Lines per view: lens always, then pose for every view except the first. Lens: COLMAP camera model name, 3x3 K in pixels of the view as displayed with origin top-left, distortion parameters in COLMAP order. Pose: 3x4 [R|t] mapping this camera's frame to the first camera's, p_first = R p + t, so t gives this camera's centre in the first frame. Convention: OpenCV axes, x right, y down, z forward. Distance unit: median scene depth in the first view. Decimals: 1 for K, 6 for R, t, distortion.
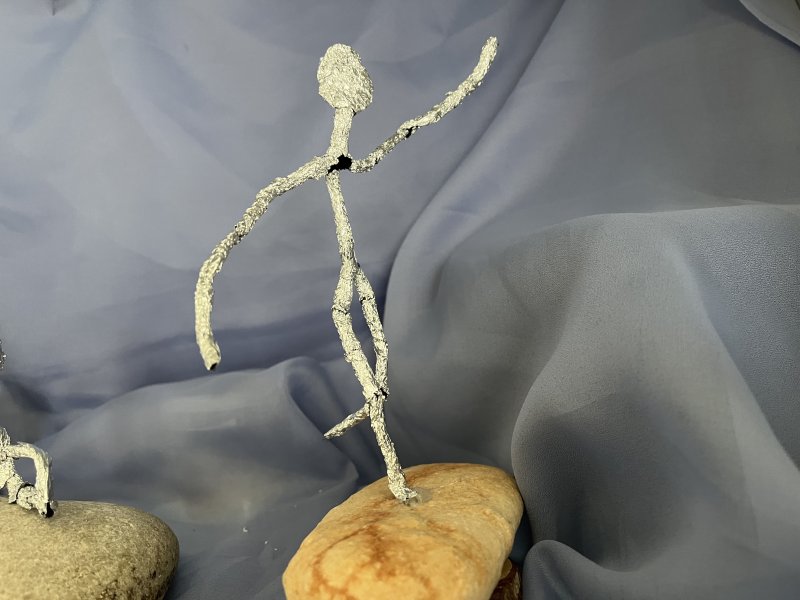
lens RADIAL K [[604.6, 0, 400.0], [0, 604.6, 300.0], [0, 0, 1]] dist [0.096938, -0.133976]
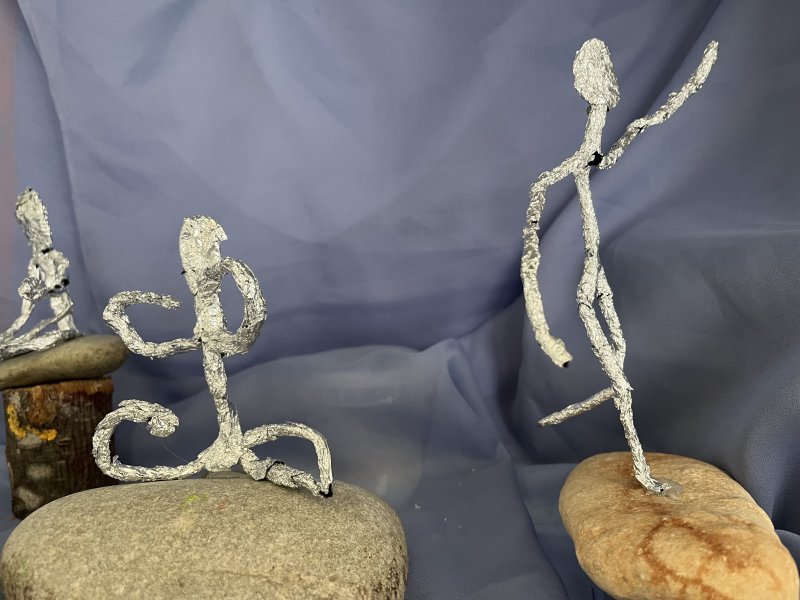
lens RADIAL K [[604.6, 0, 400.0], [0, 604.6, 300.0], [0, 0, 1]] dist [0.096938, -0.133976]
pose [[0.994525, 0.054575, 0.089117, -0.503134], [-0.059329, 0.996904, 0.051603, -0.026639], [-0.086025, -0.056608, 0.994683, 0.004716]]
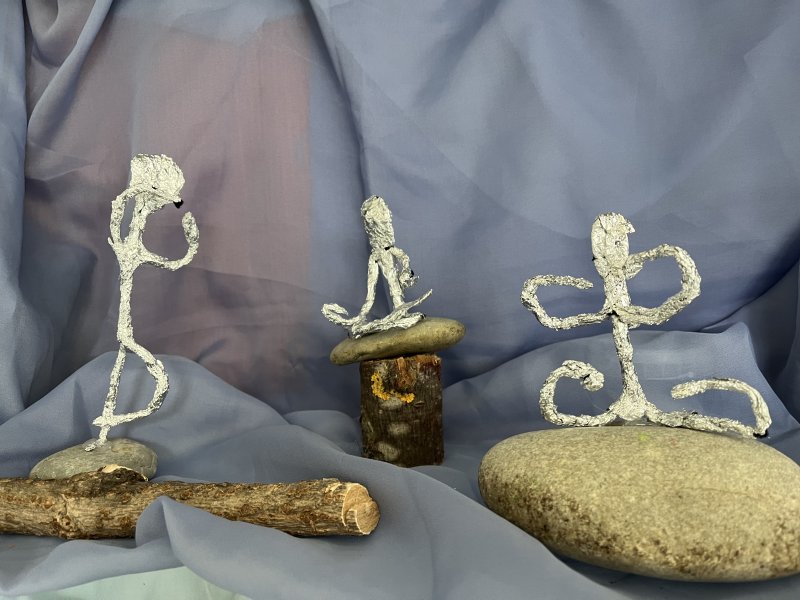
lens RADIAL K [[604.6, 0, 400.0], [0, 604.6, 300.0], [0, 0, 1]] dist [0.096938, -0.133976]
pose [[0.998711, 0.050760, -0.000395, -1.178385], [-0.050673, 0.997402, 0.051208, 0.041560], [0.002993, -0.051122, 0.998688, -0.210995]]
